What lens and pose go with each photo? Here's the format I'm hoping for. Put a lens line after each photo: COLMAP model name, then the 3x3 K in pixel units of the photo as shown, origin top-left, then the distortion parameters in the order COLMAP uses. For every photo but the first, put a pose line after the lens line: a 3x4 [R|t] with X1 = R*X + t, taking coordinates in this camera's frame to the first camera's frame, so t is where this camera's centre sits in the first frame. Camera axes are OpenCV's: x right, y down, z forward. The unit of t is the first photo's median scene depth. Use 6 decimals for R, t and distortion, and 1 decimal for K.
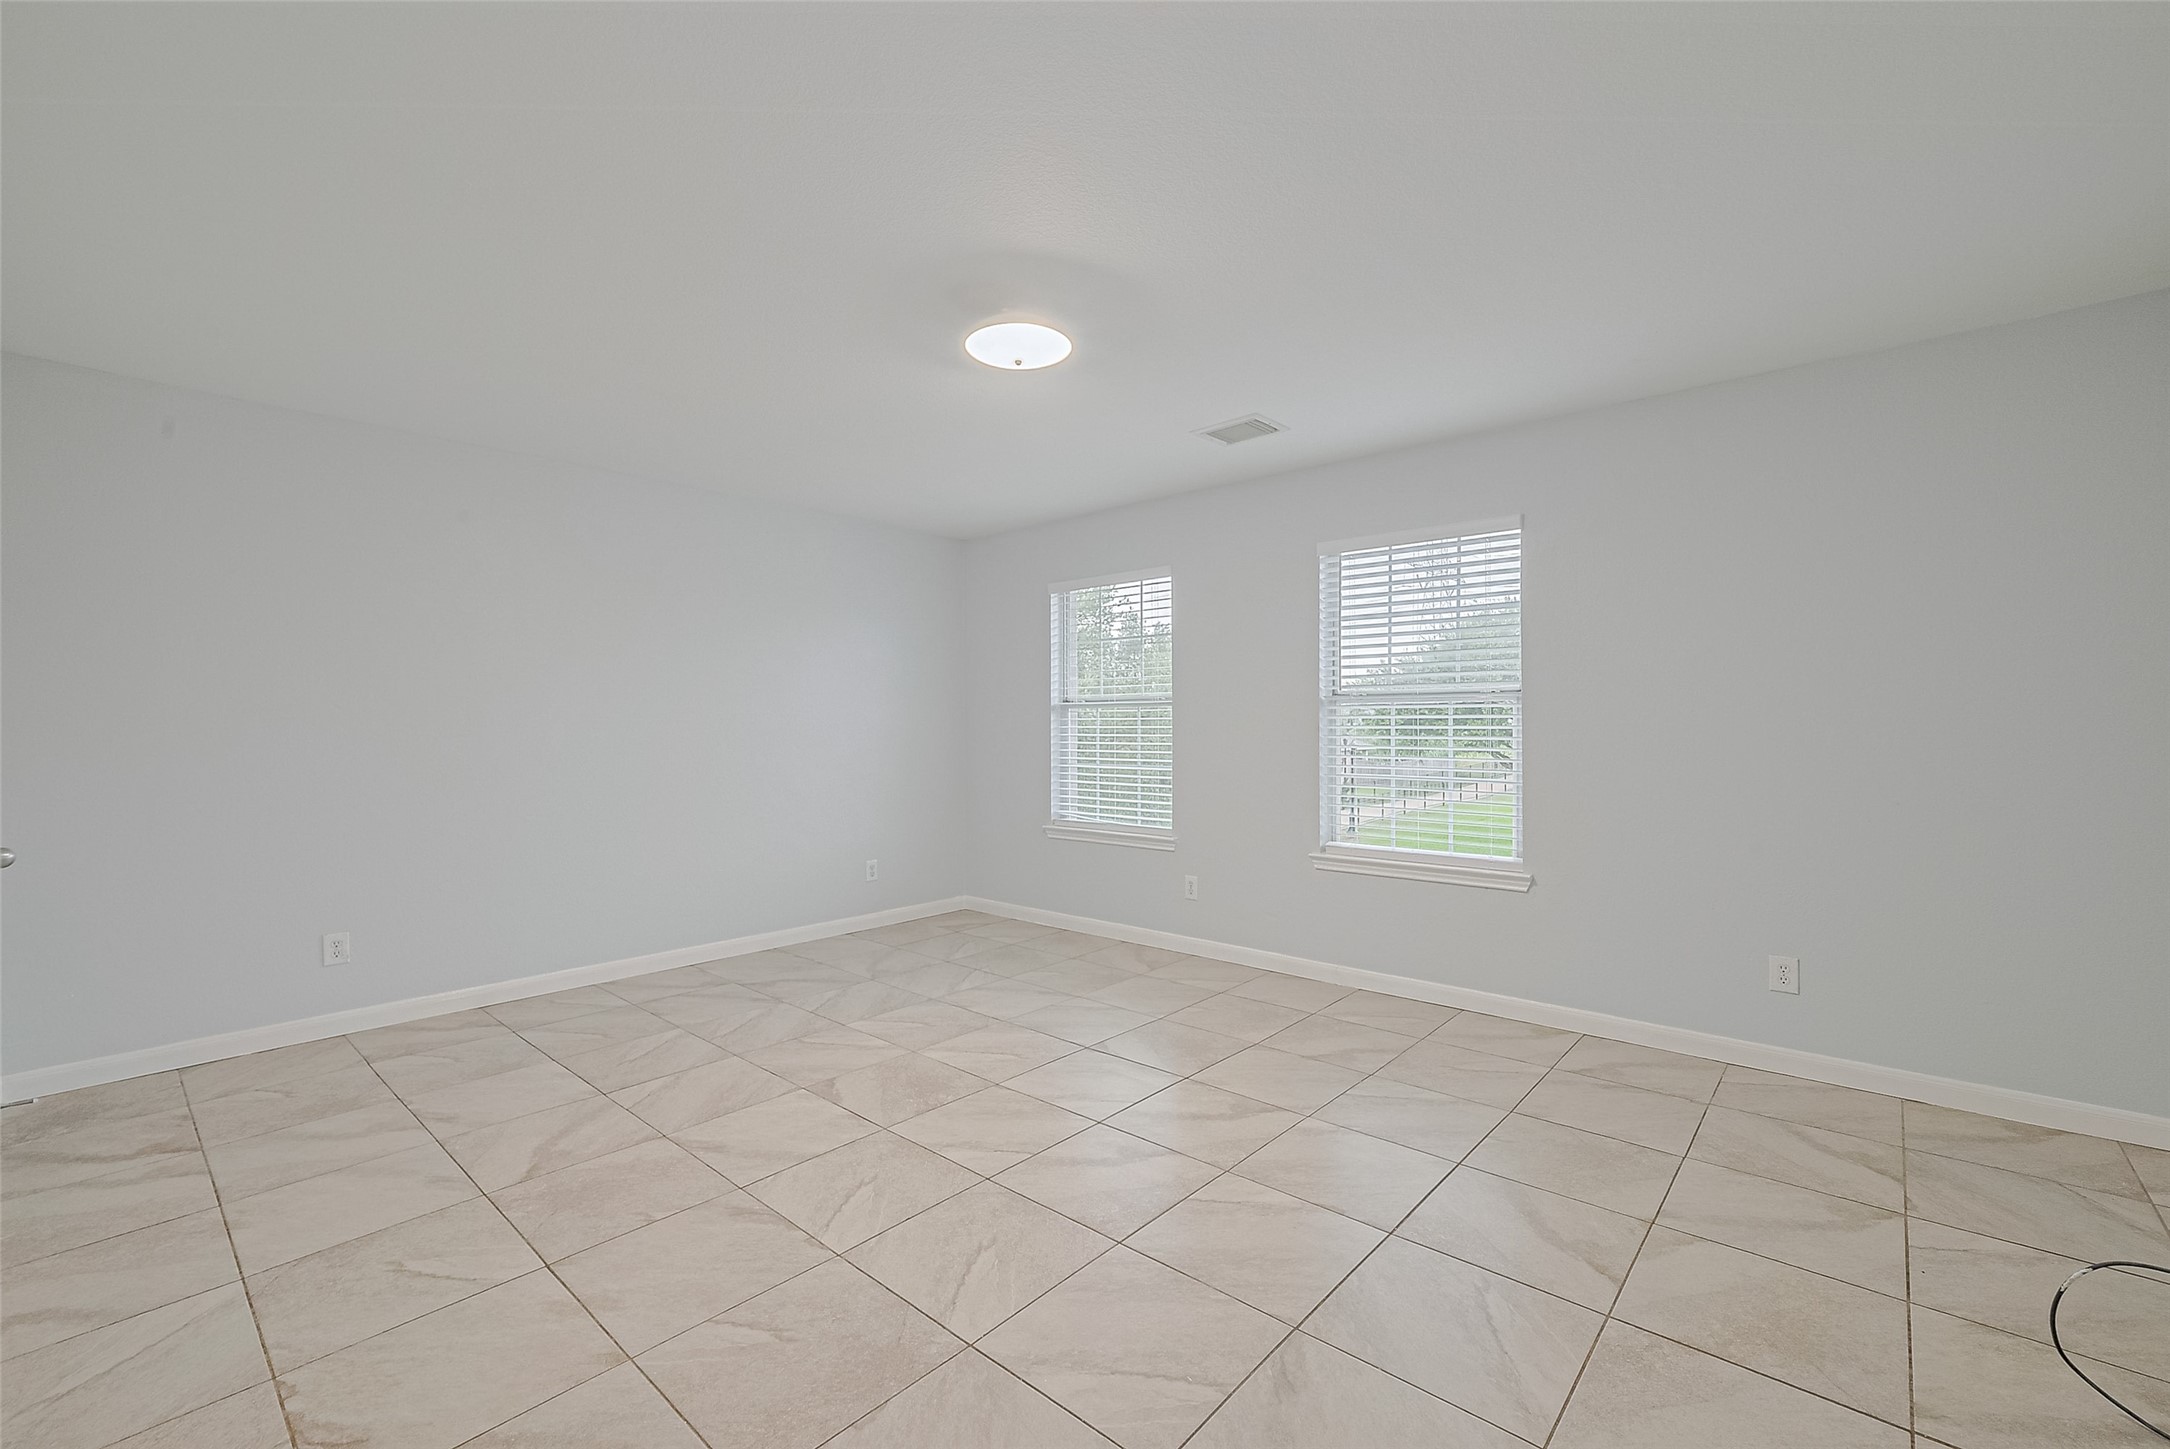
lens RADIAL K [[886.0, 0, 1085.8], [0, 886.0, 723.5], [0, 0, 1]] dist [0.002560, 0.000036]
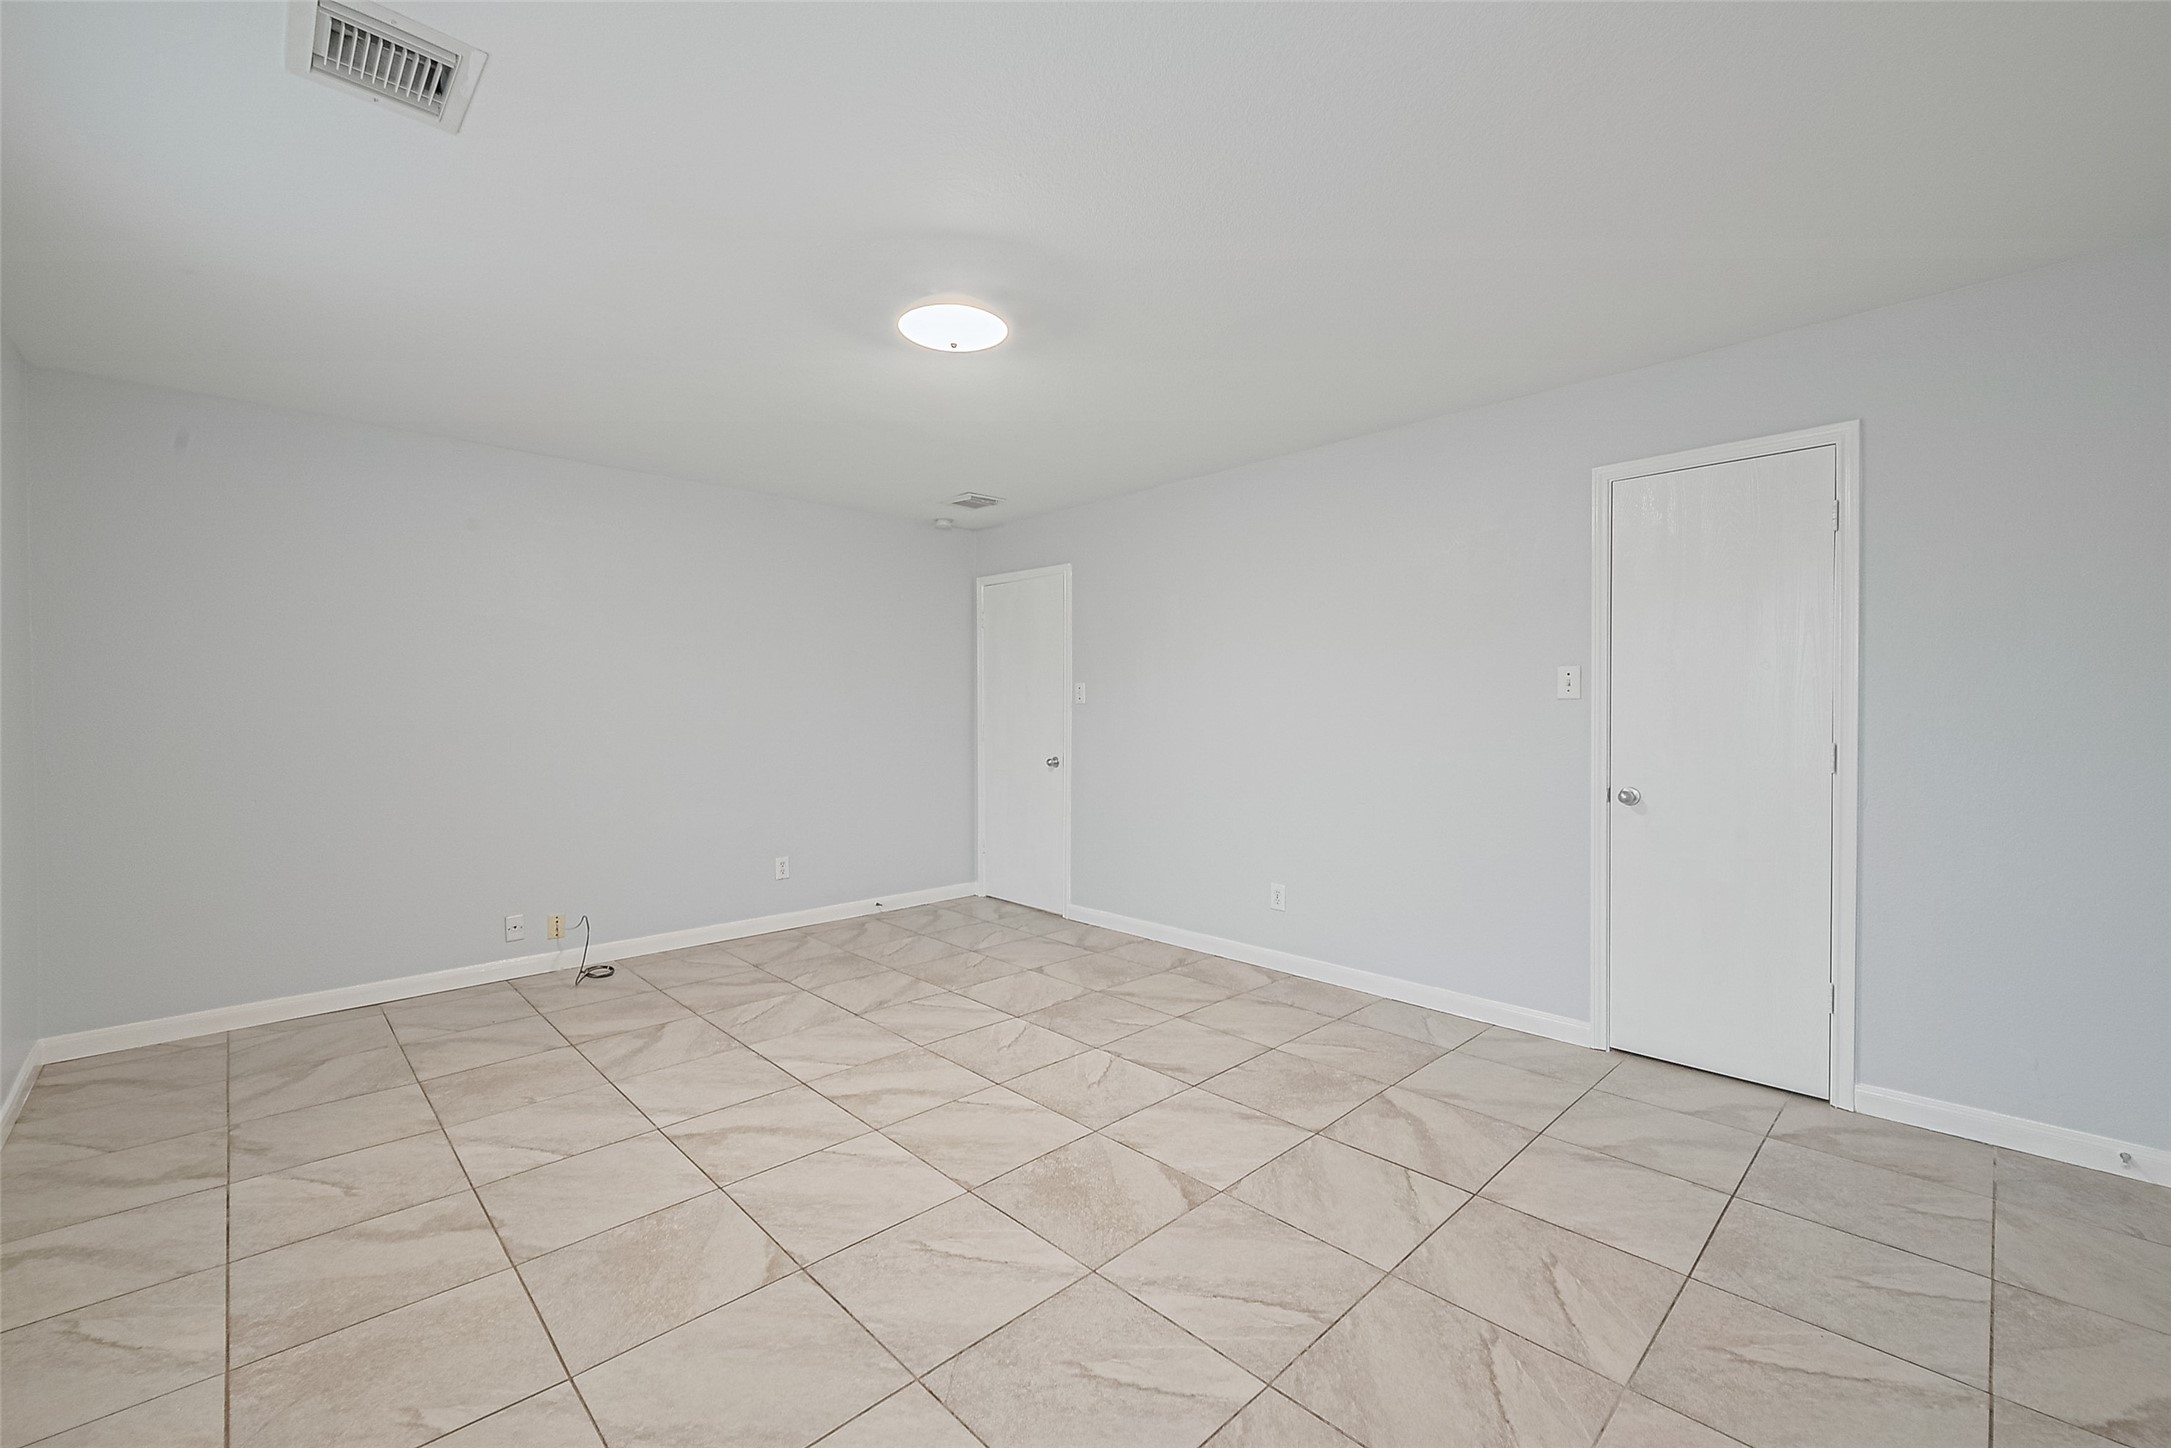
lens RADIAL K [[886.4, 0, 1085.9], [0, 886.4, 720.2], [0, 0, 1]] dist [0.002560, 0.000036]
pose [[-0.997121, 0.004783, 0.075674, -0.304078], [0.005340, 0.999960, 0.007156, -0.002162], [-0.075637, 0.007539, -0.997107, 2.050708]]
